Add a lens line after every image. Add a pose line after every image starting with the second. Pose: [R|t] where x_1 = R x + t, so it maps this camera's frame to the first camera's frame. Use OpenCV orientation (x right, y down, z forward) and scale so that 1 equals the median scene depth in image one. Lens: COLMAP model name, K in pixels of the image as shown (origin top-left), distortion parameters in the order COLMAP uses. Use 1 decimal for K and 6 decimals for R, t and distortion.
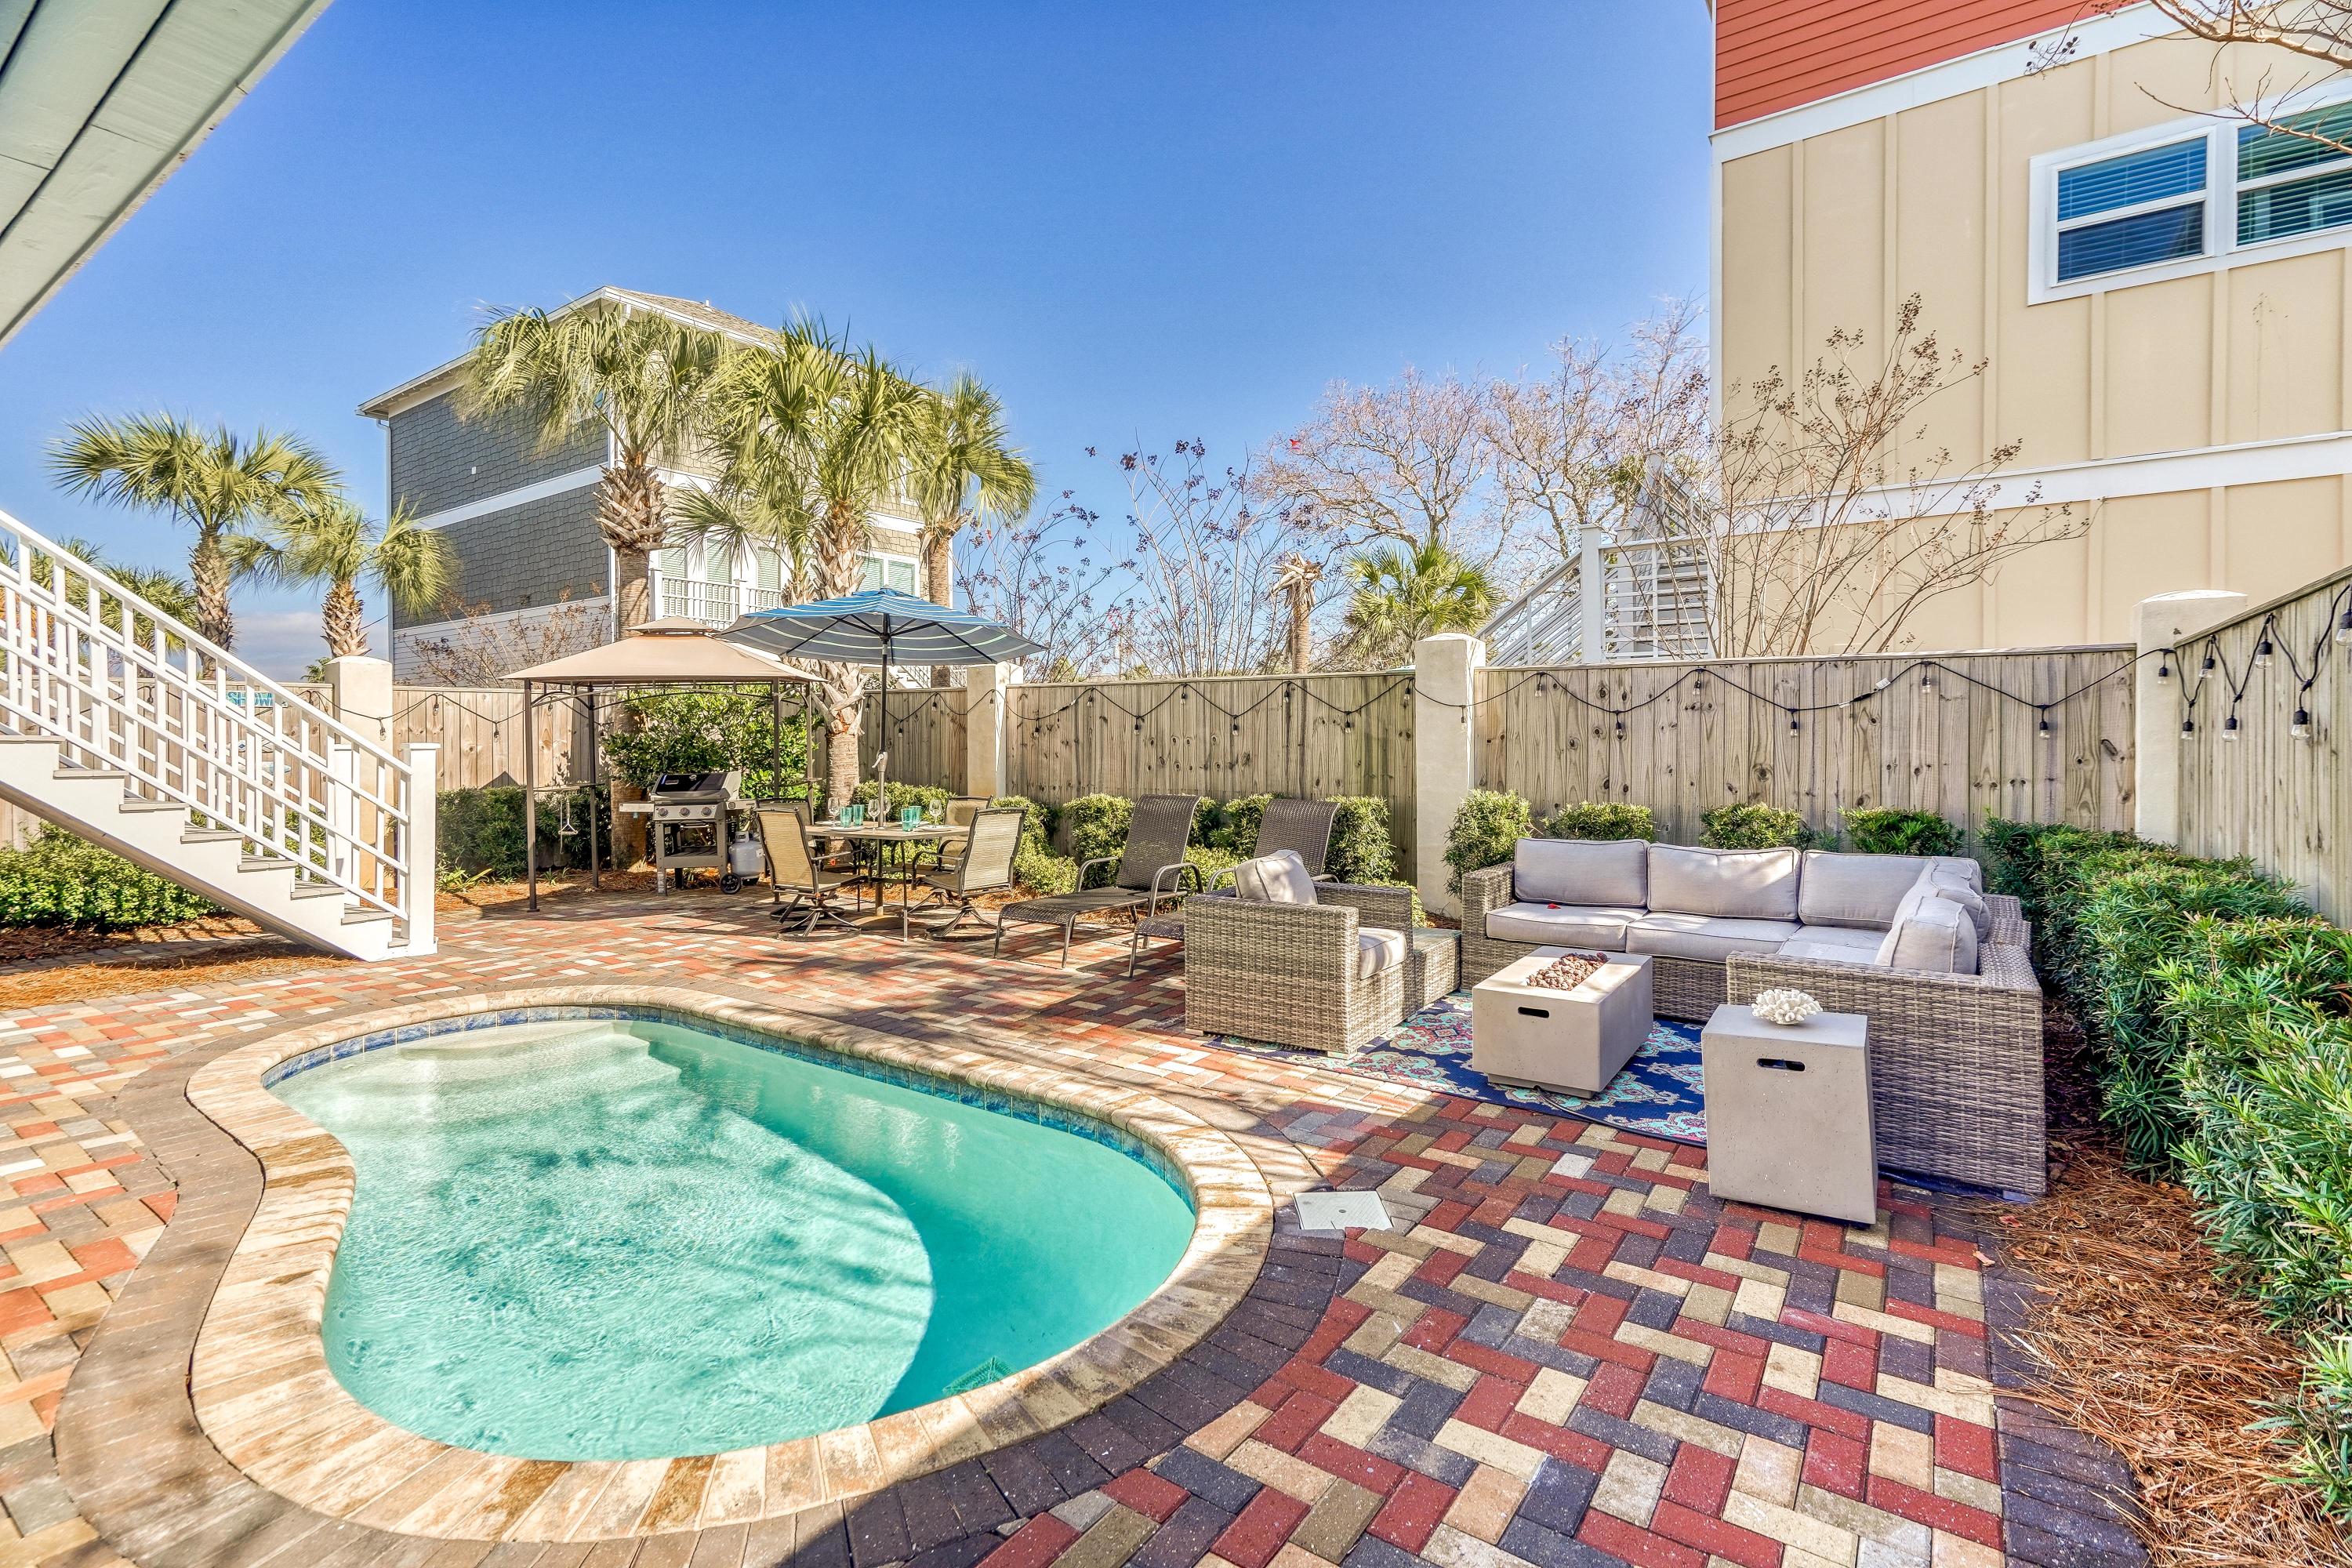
lens RADIAL K [[1094.9, 0, 1160.7], [0, 1094.9, 741.7], [0, 0, 1]] dist [0.002716, 0.003349]
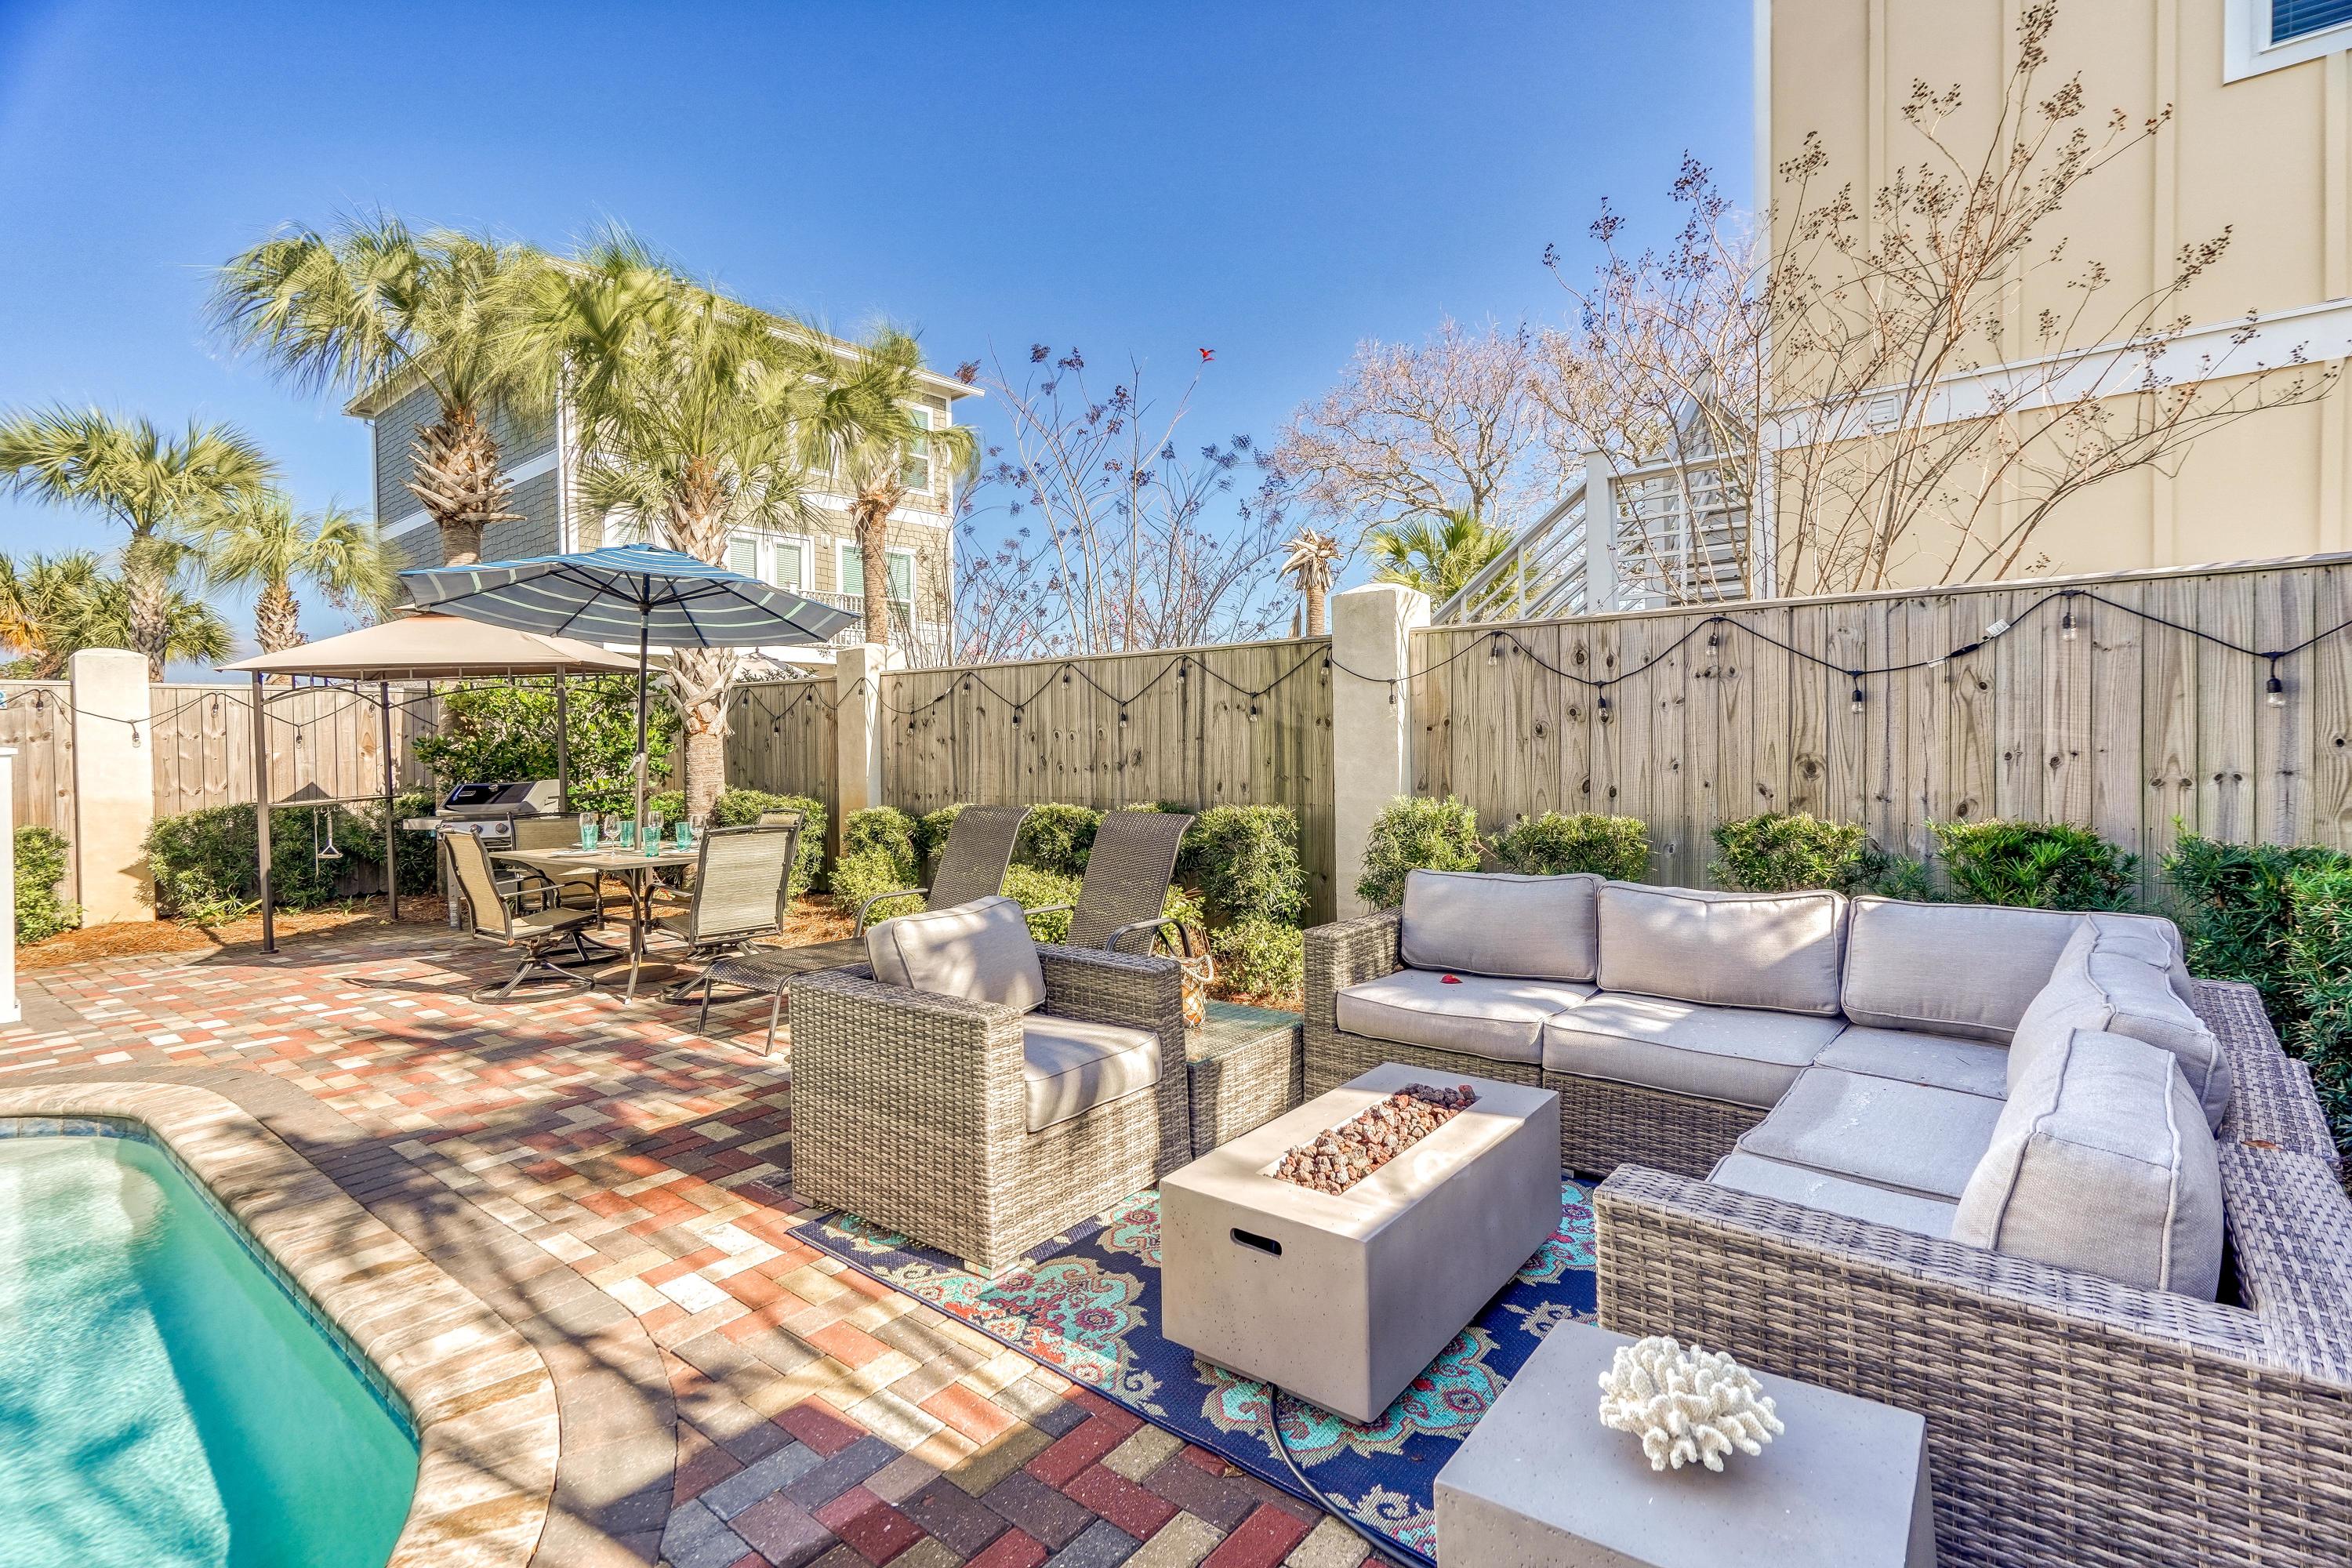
lens RADIAL K [[1094.9, 0, 1159.3], [0, 1094.9, 752.4], [0, 0, 1]] dist [0.002716, 0.003349]
pose [[0.996854, -0.011419, -0.078433, 0.193718], [0.011867, 0.999916, 0.005244, 0.010244], [0.078366, -0.006159, 0.996906, 0.282976]]
